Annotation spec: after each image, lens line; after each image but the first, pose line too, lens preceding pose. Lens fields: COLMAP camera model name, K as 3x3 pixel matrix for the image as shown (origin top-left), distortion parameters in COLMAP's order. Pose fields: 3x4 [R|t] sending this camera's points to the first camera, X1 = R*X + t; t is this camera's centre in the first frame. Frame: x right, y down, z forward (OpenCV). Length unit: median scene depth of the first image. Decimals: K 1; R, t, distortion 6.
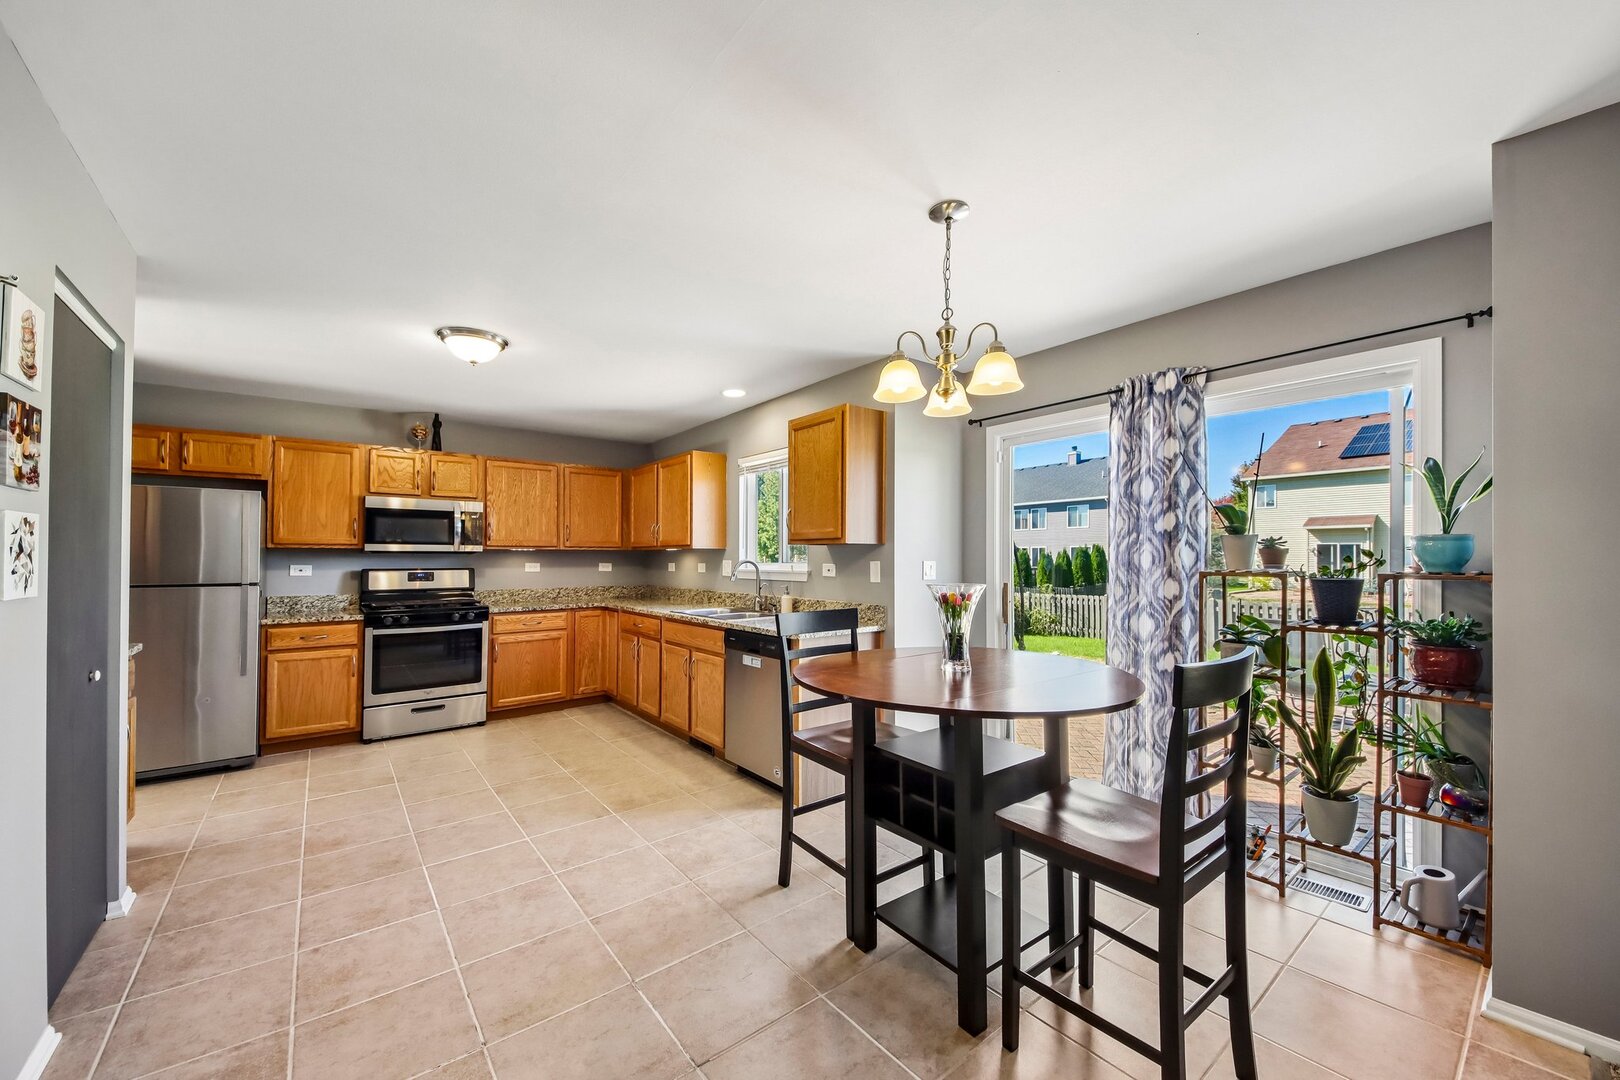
lens RADIAL K [[603.5, 0, 850.5], [0, 603.5, 536.9], [0, 0, 1]] dist [-0.041408, -0.000861]
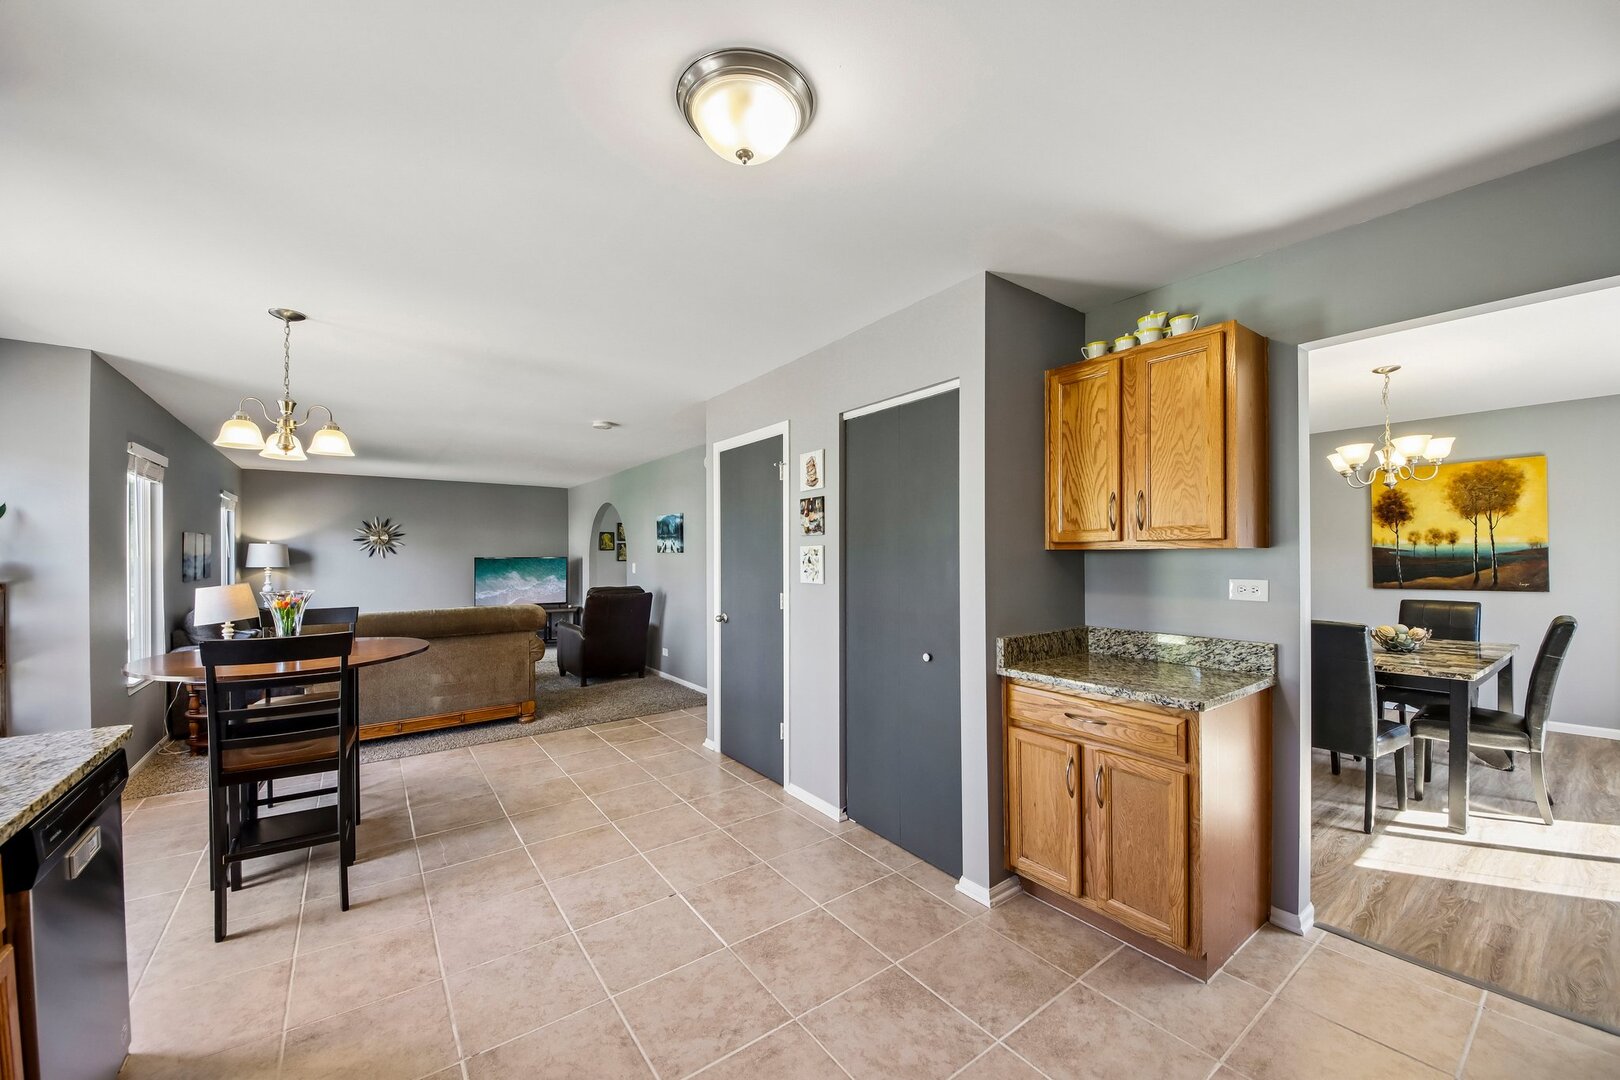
lens RADIAL K [[603.5, 0, 817.4], [0, 603.5, 550.9], [0, 0, 1]] dist [-0.041408, -0.000861]
pose [[-0.996810, -0.004745, 0.079667, -1.166603], [-0.007338, 0.999451, -0.032294, 0.039076], [-0.079470, -0.032776, -0.996298, 2.328470]]
